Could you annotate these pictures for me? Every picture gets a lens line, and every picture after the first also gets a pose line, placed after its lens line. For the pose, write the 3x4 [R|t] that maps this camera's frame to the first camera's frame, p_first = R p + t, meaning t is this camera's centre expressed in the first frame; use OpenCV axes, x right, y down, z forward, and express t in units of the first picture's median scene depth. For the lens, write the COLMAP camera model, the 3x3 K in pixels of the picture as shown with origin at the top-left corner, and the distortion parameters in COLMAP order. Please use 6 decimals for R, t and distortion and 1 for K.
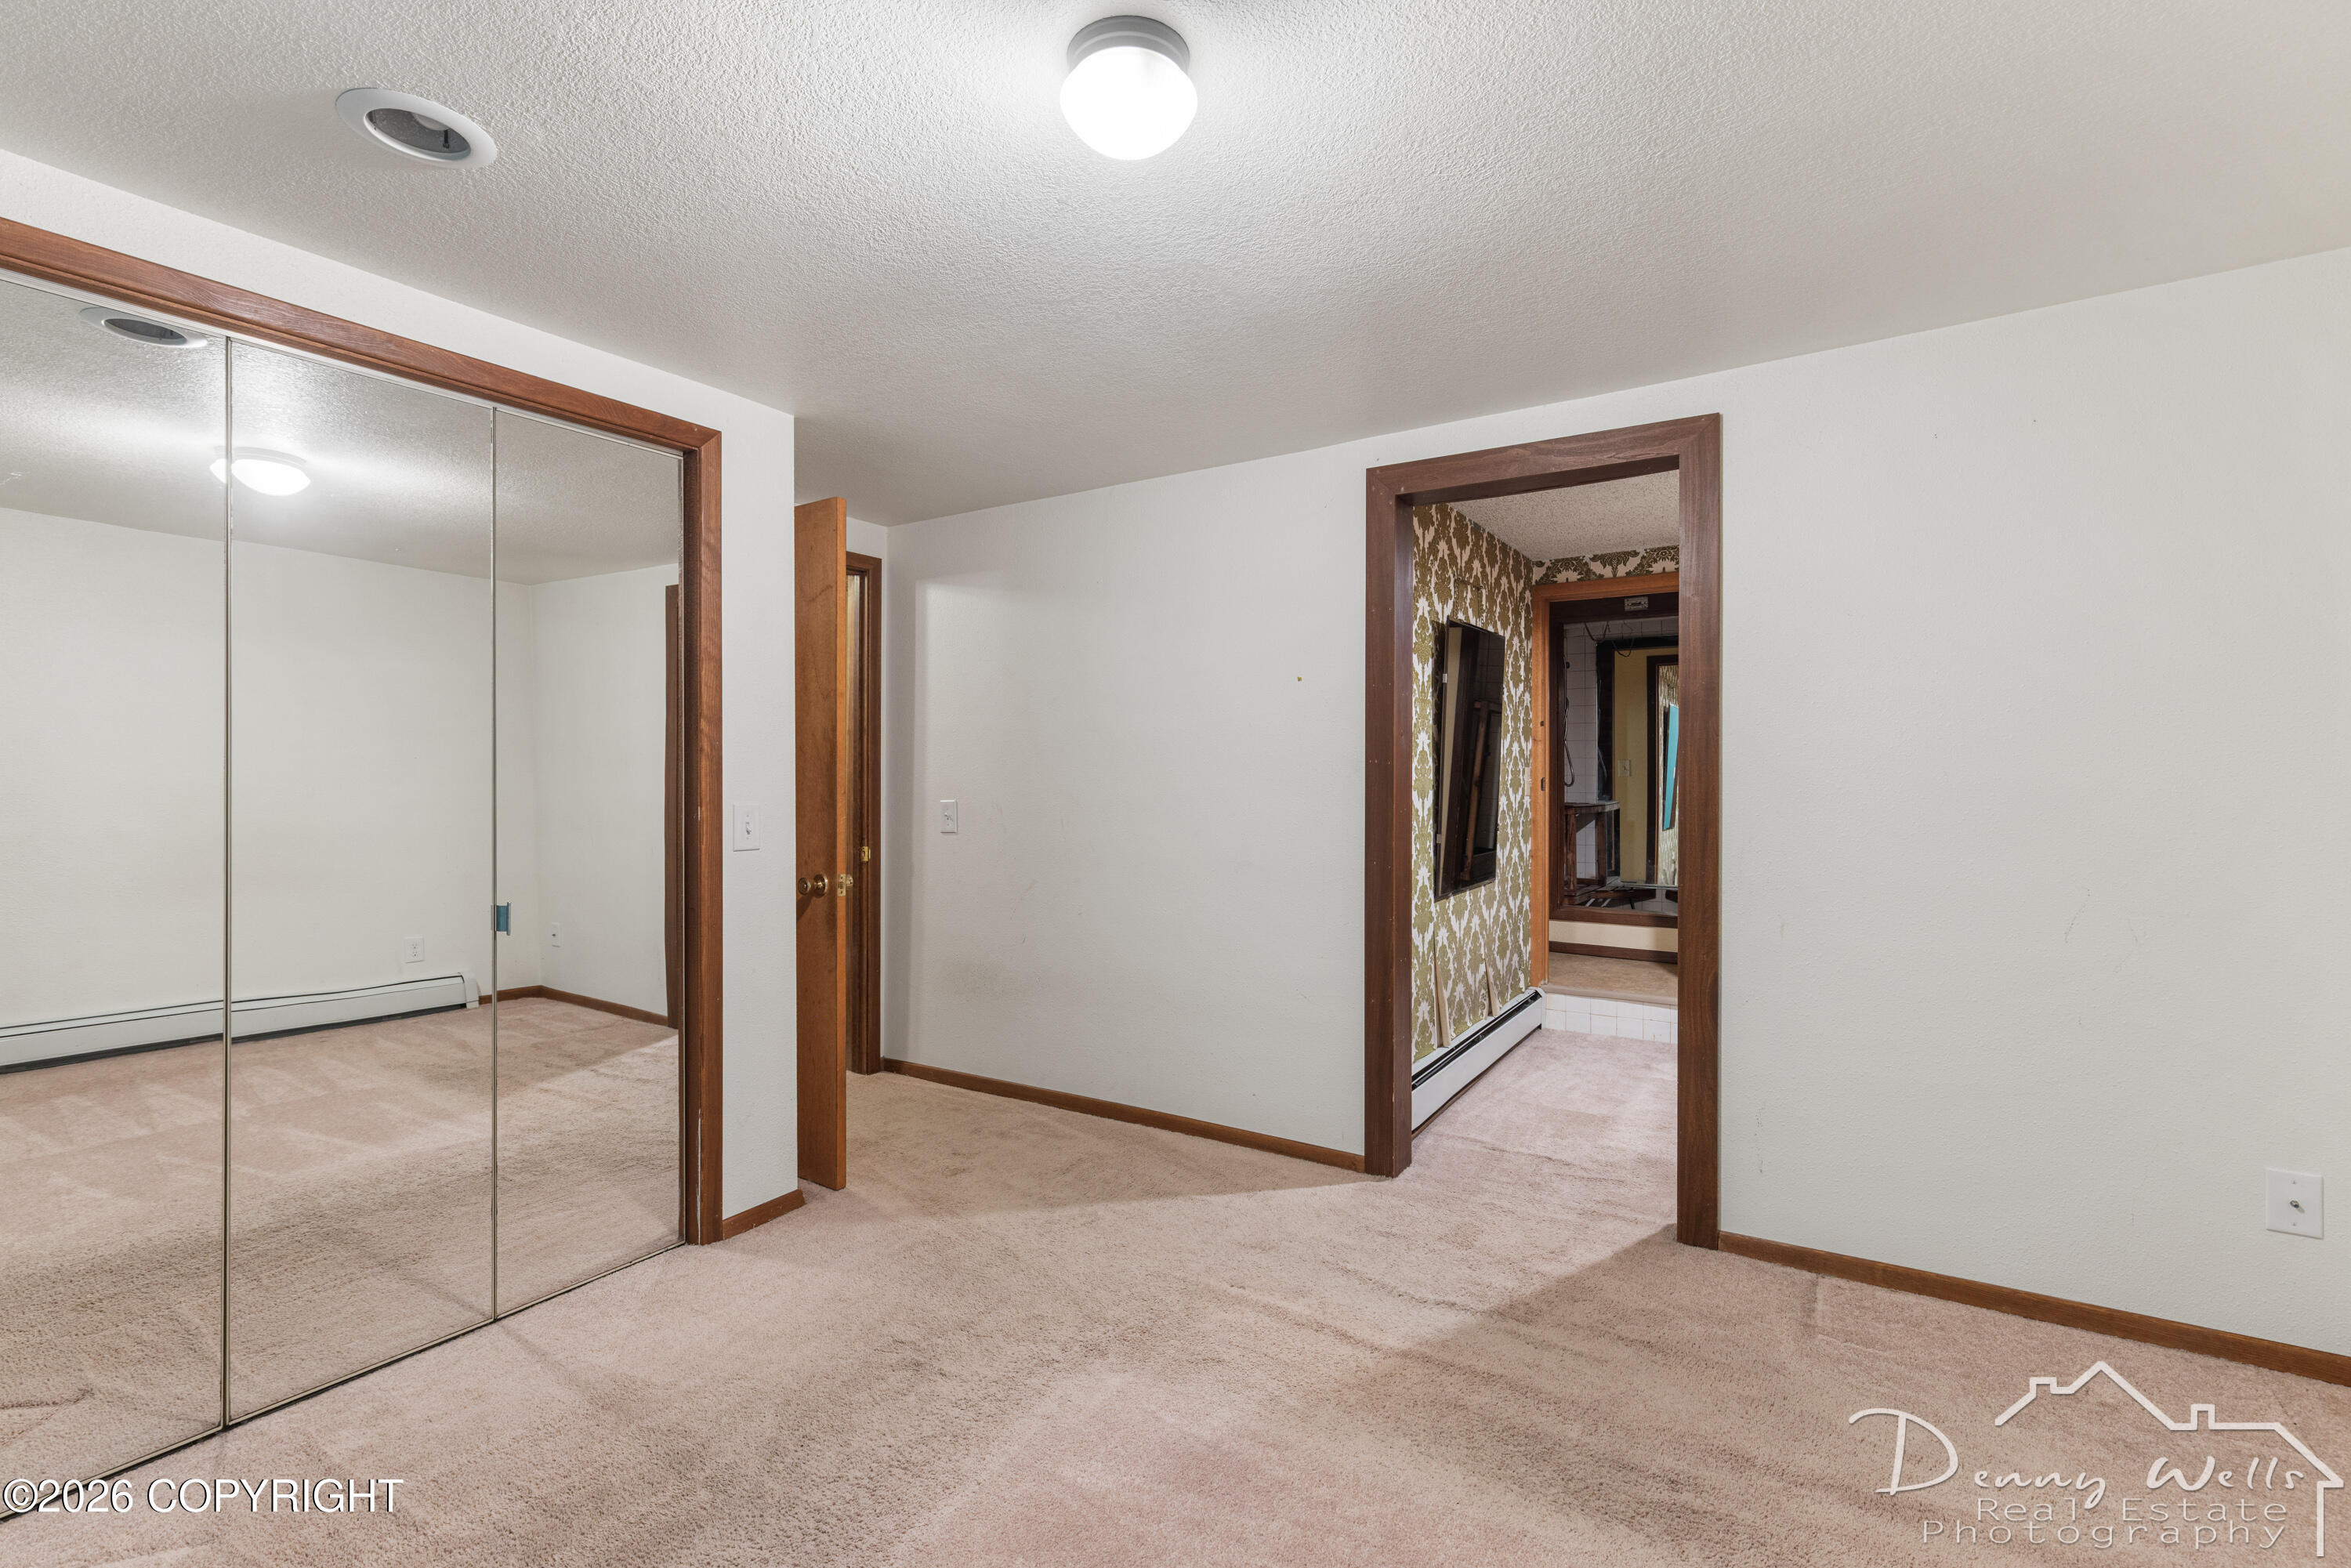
lens RADIAL K [[1045.3, 0, 1172.5], [0, 1045.3, 769.8], [0, 0, 1]] dist [0.001797, -0.000140]
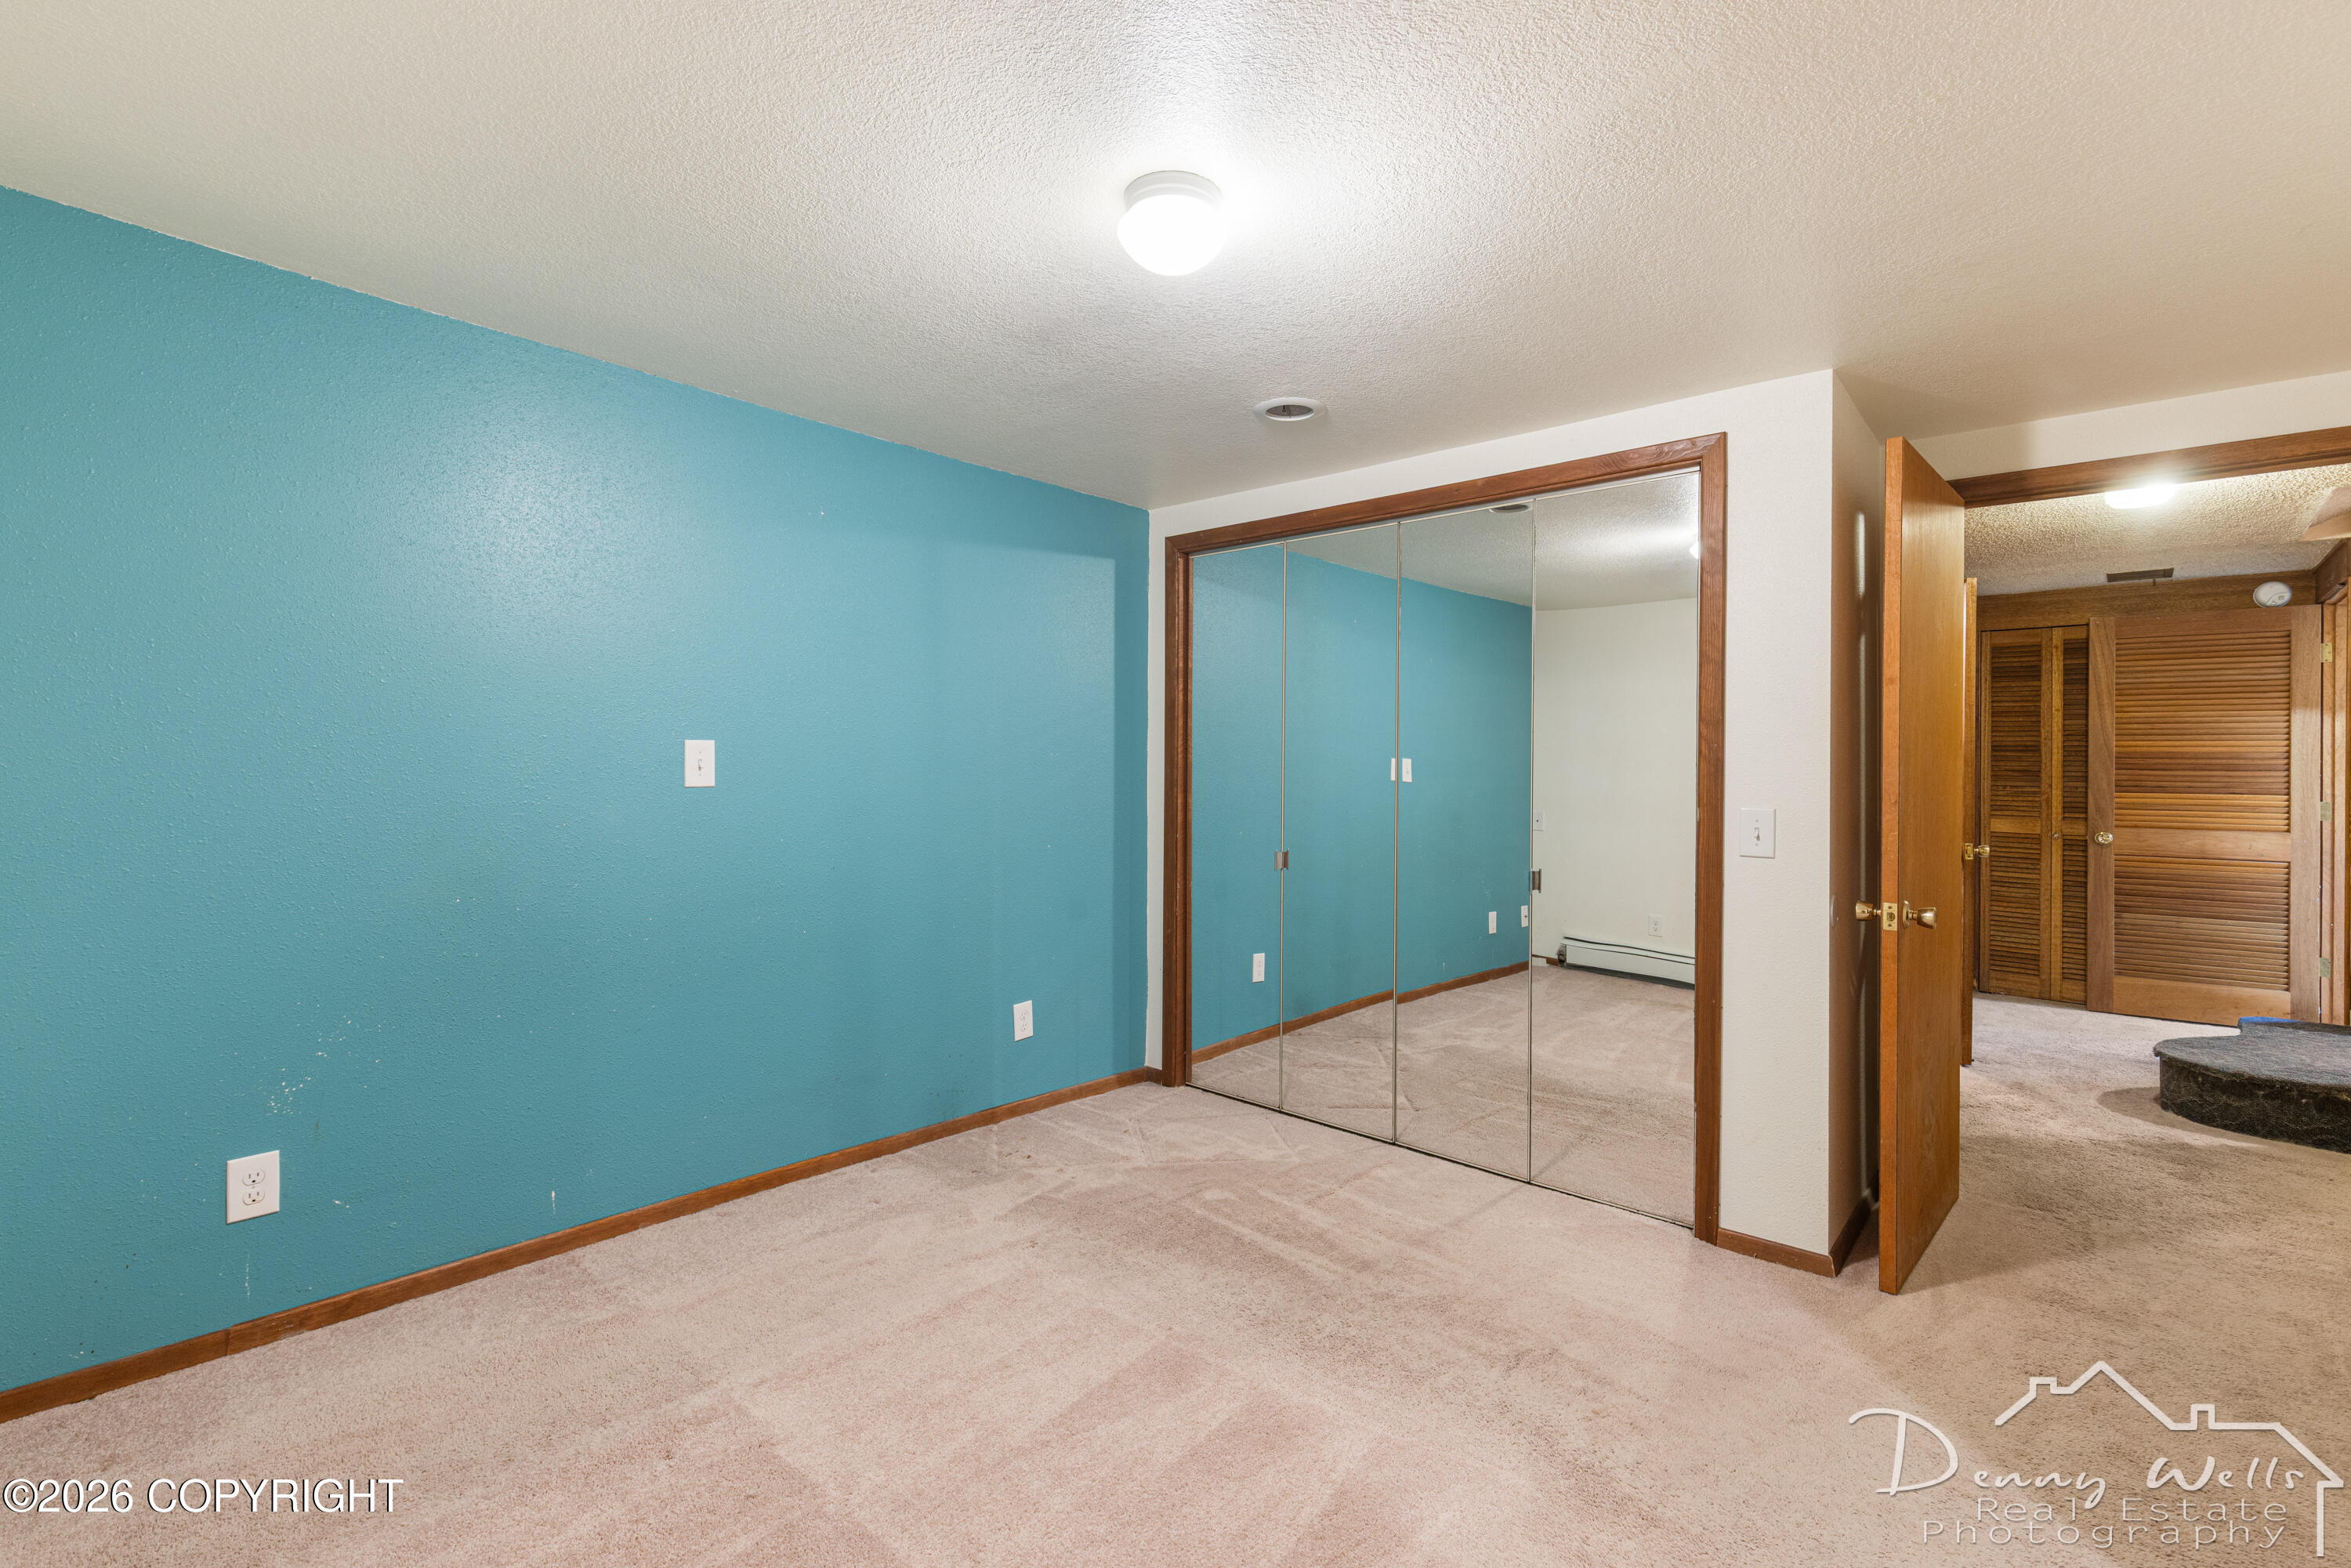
lens RADIAL K [[1045.3, 0, 1172.4], [0, 1045.3, 777.1], [0, 0, 1]] dist [0.001797, -0.000140]
pose [[-0.157250, 0.000715, -0.987559, 0.634785], [-0.016333, 0.999861, 0.003325, 0.009107], [0.987424, 0.016653, -0.157217, 0.642427]]
